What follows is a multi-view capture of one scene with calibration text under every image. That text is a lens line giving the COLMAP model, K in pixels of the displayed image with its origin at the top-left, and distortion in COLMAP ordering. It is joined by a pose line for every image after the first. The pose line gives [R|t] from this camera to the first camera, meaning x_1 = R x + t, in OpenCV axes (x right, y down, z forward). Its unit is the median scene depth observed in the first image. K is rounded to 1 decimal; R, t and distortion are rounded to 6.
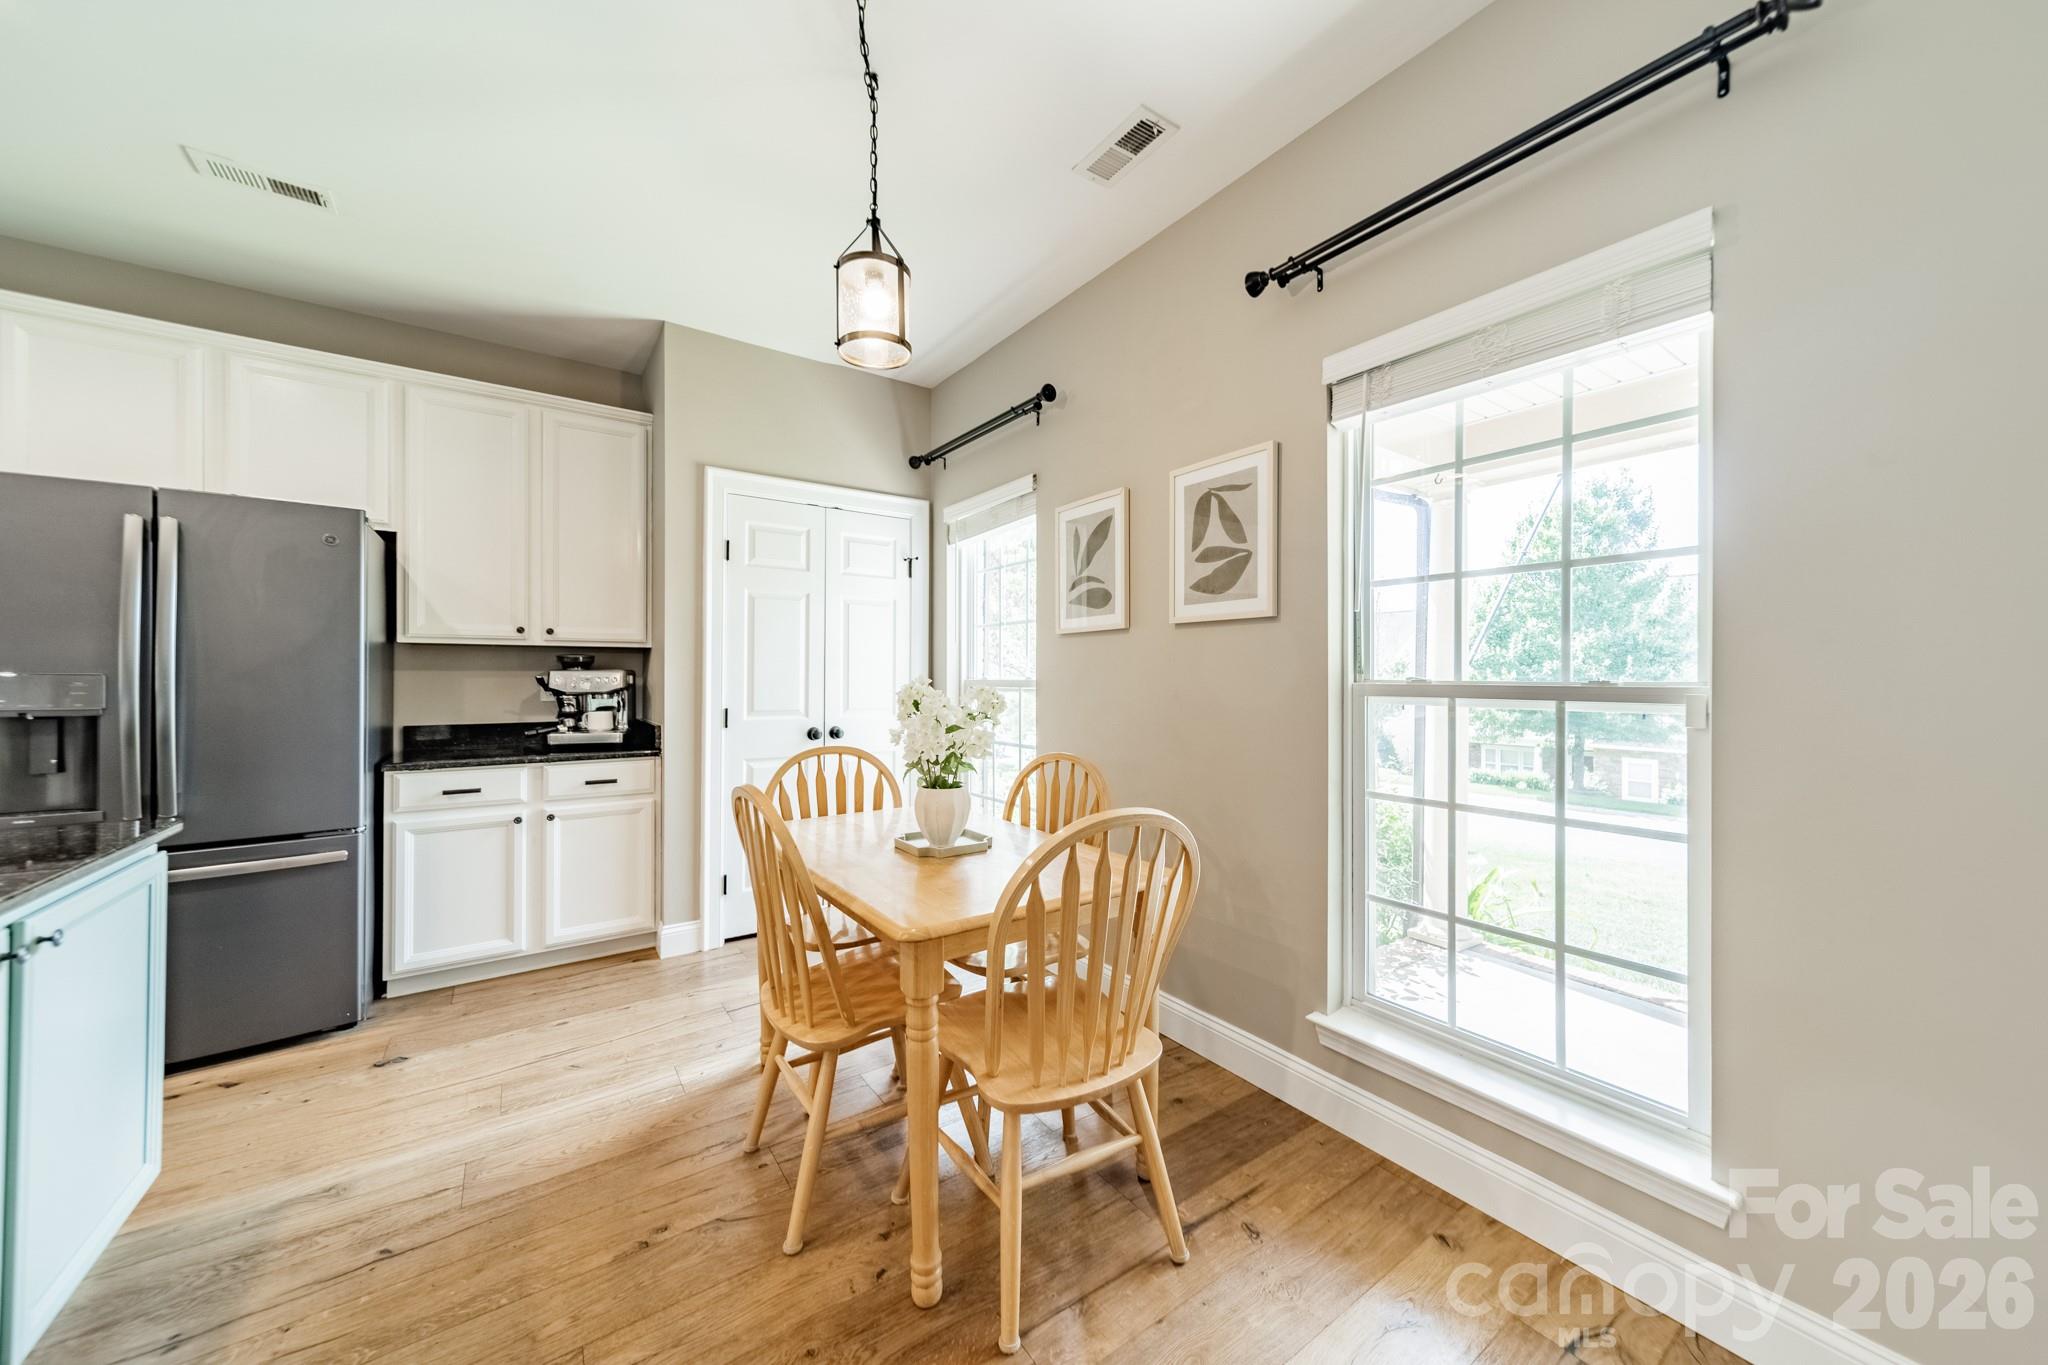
lens RADIAL K [[731.3, 0, 1036.4], [0, 731.3, 680.2], [0, 0, 1]] dist [0.005891, 0.000393]
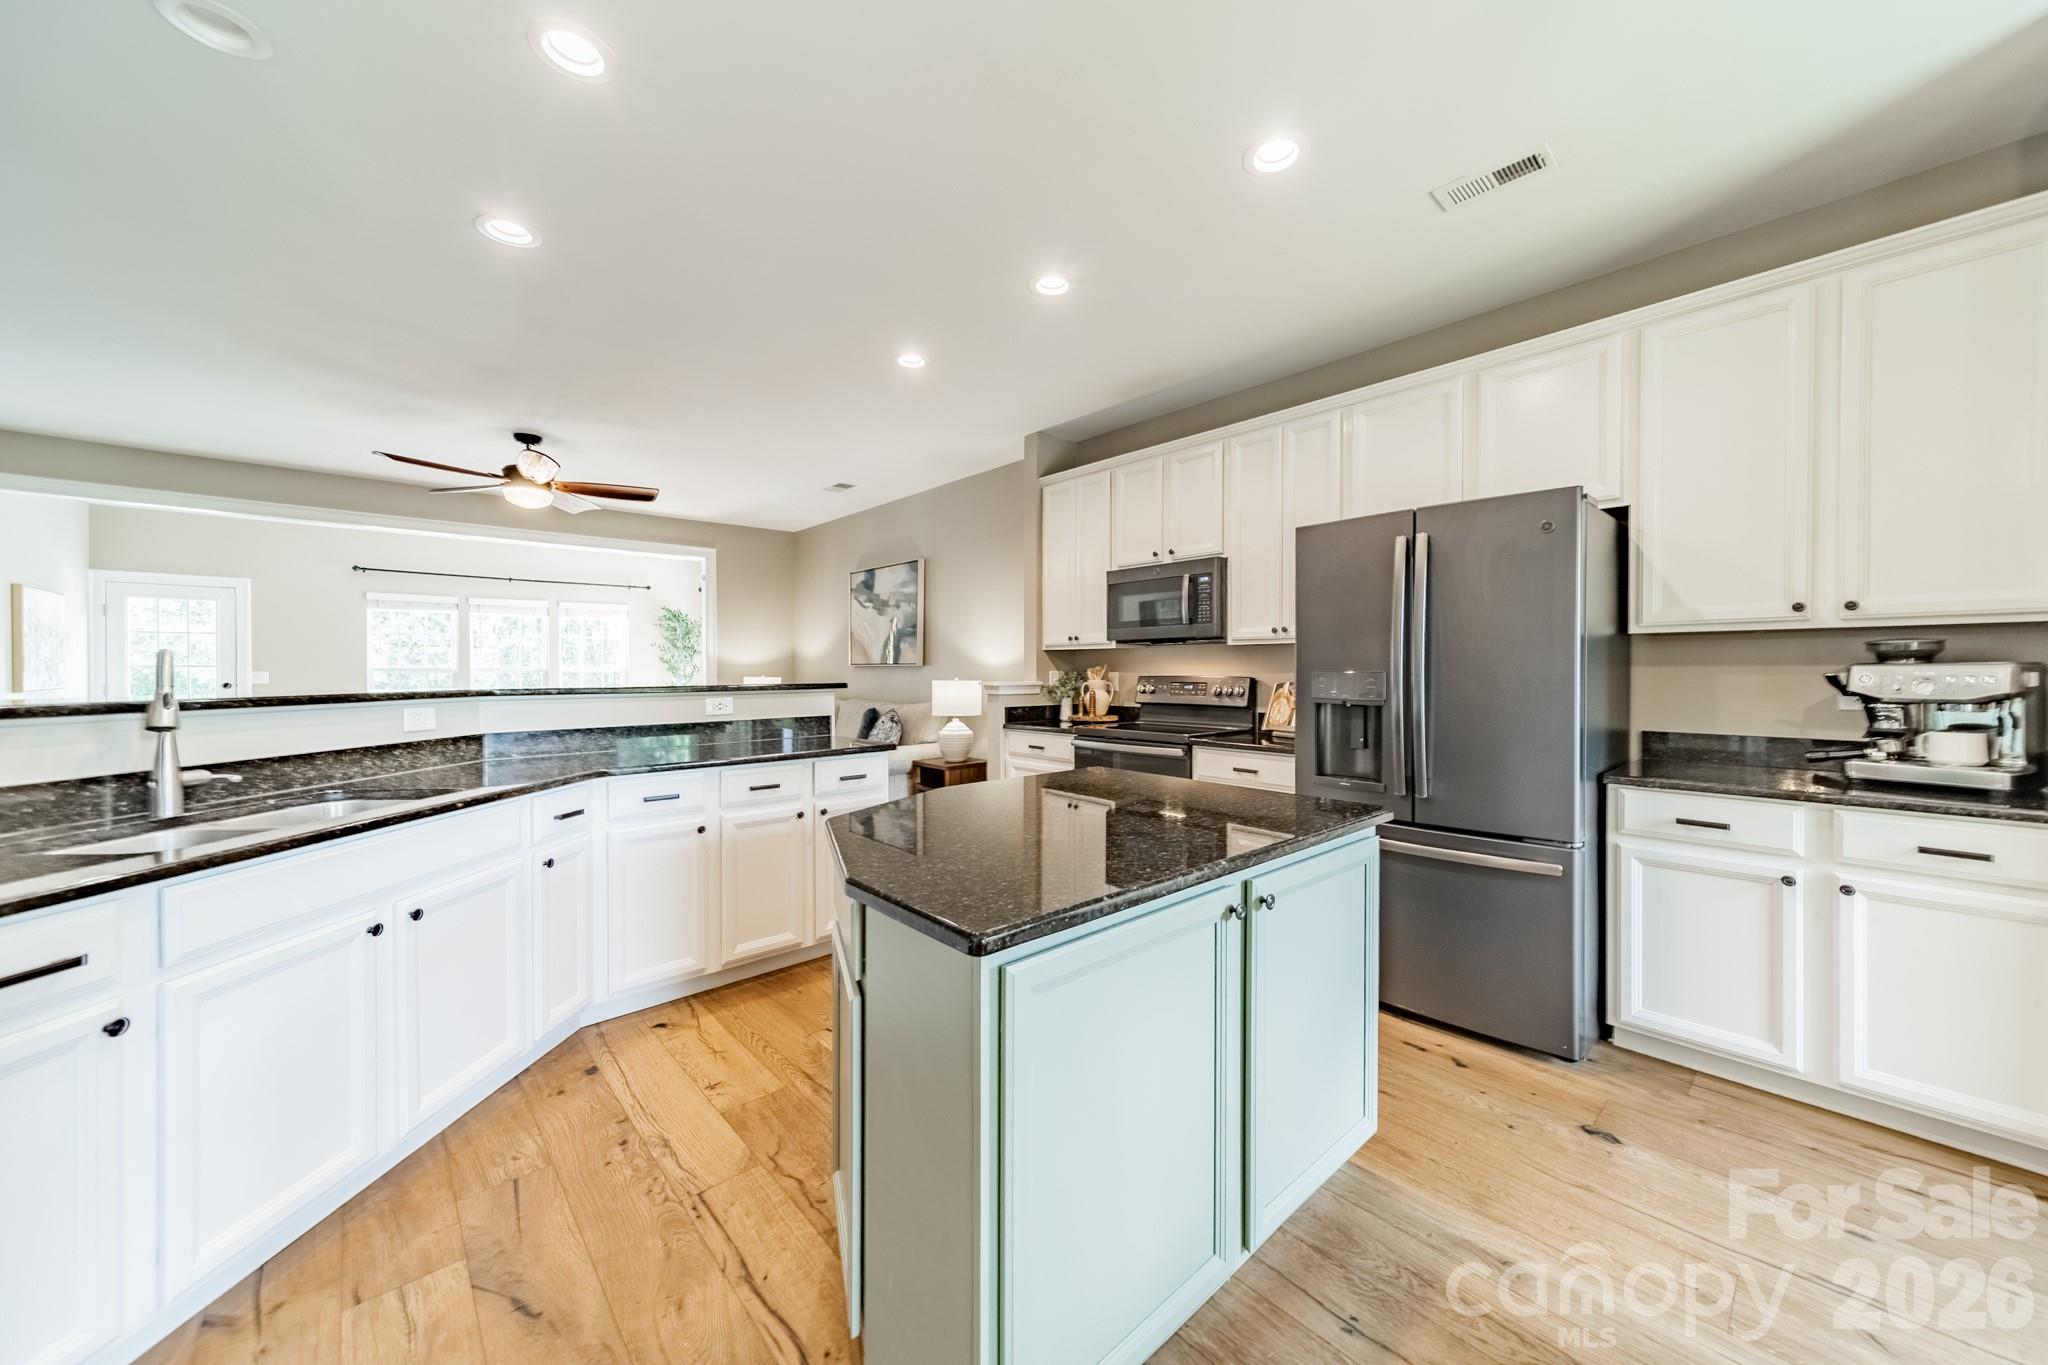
lens RADIAL K [[731.3, 0, 1034.3], [0, 731.3, 672.4], [0, 0, 1]] dist [0.005891, 0.000393]
pose [[0.116551, 0.001205, -0.993184, -0.102684], [-0.004696, 0.999989, 0.000663, -0.003715], [0.993174, 0.004586, 0.116556, 0.219911]]
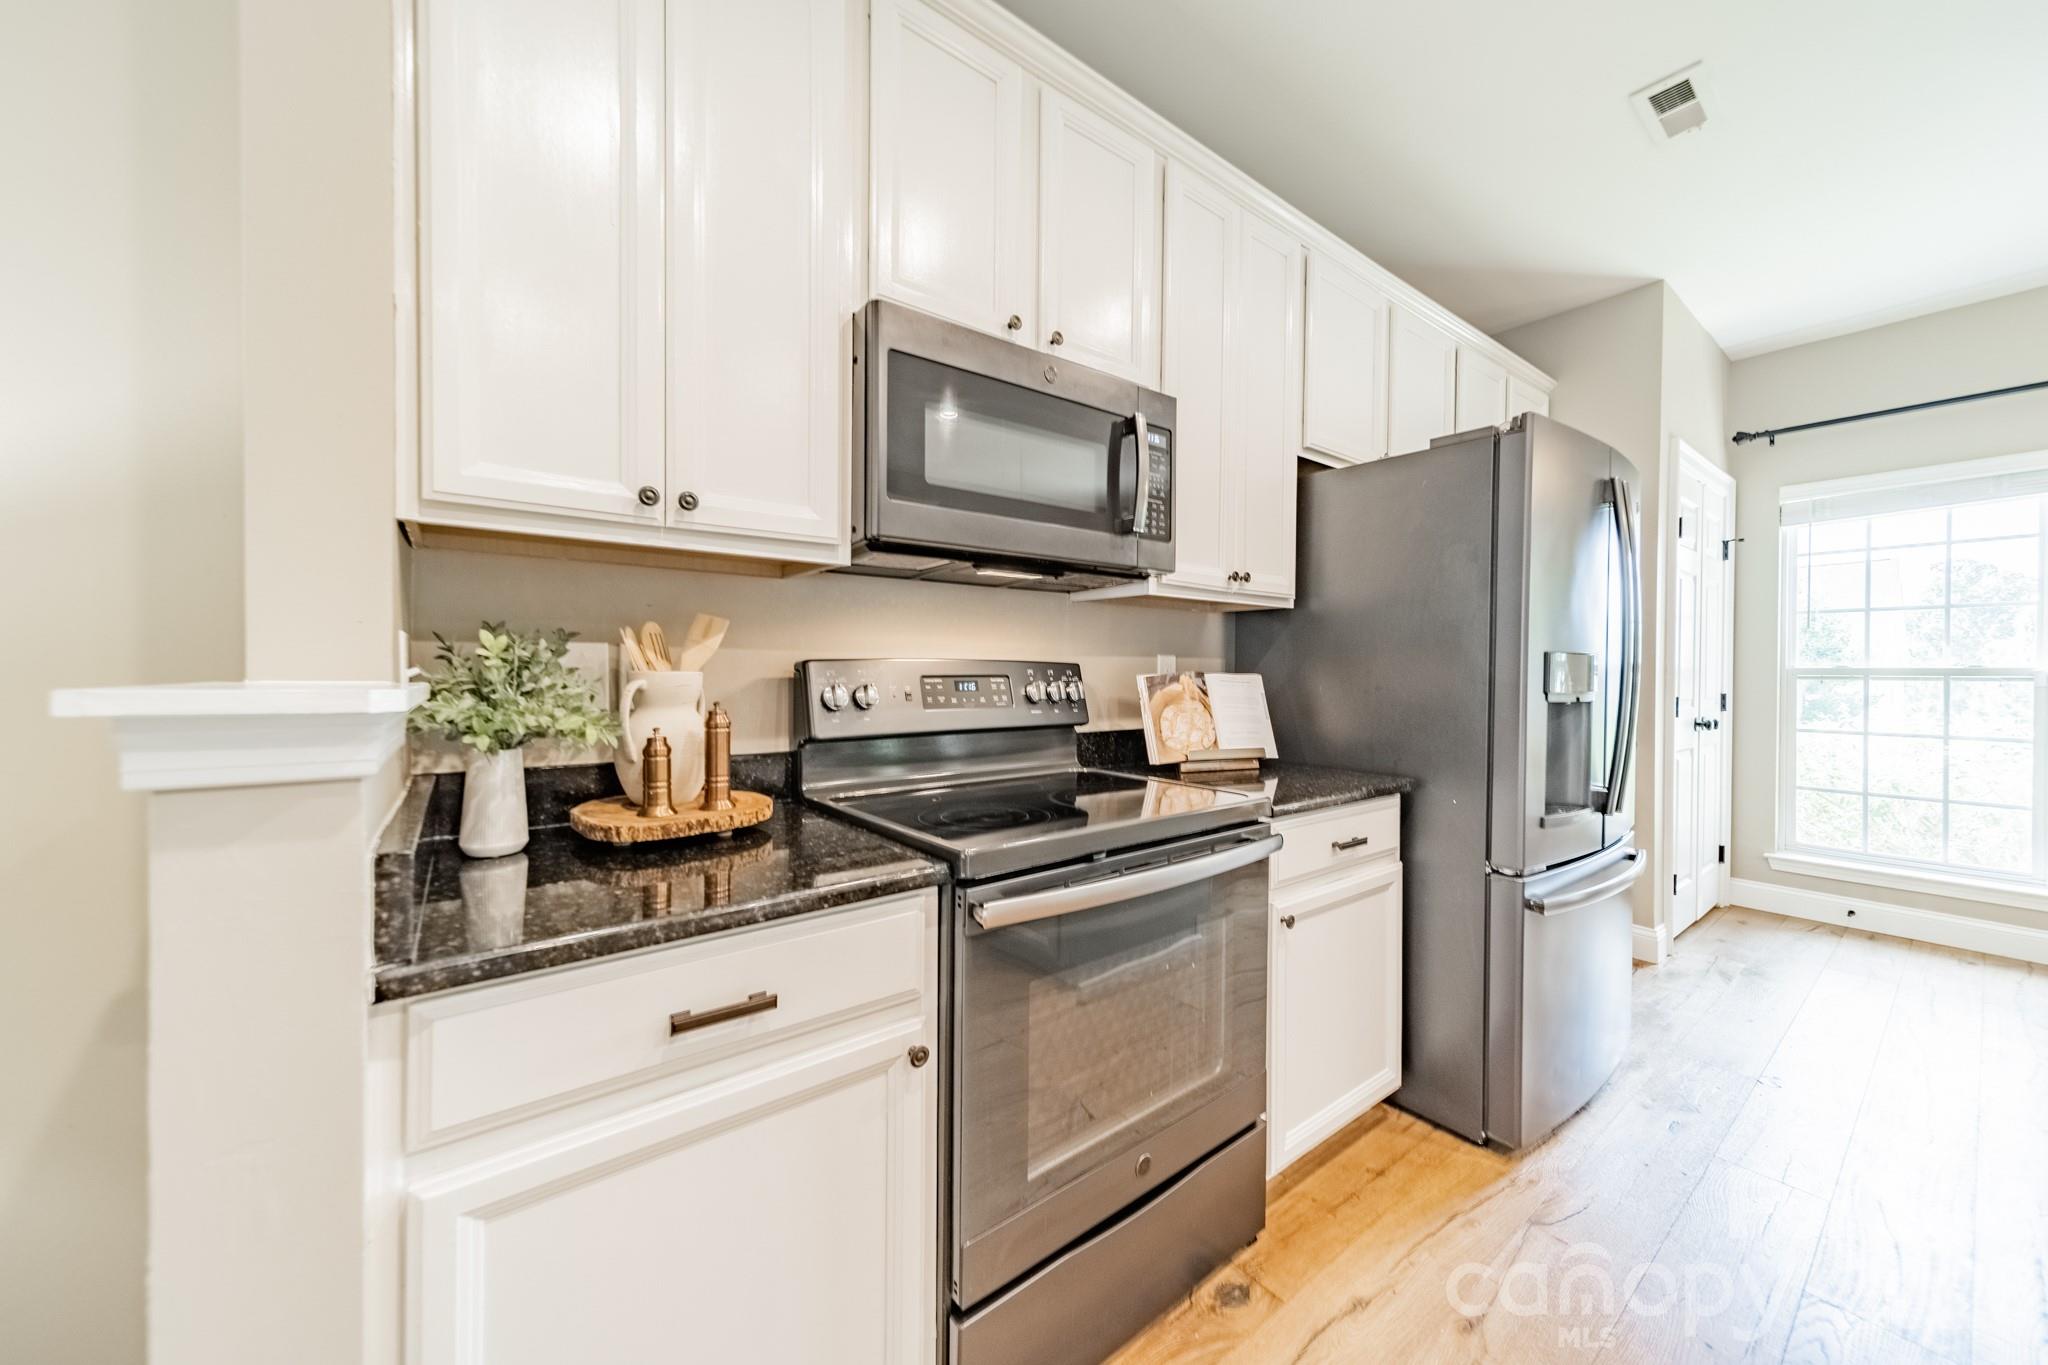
lens RADIAL K [[731.3, 0, 1038.0], [0, 731.3, 673.9], [0, 0, 1]] dist [0.005891, 0.000393]
pose [[0.999491, 0.005081, 0.031491, -1.496053], [-0.005170, 0.999983, 0.002744, 0.012858], [-0.031476, -0.002905, 0.999500, 0.099743]]
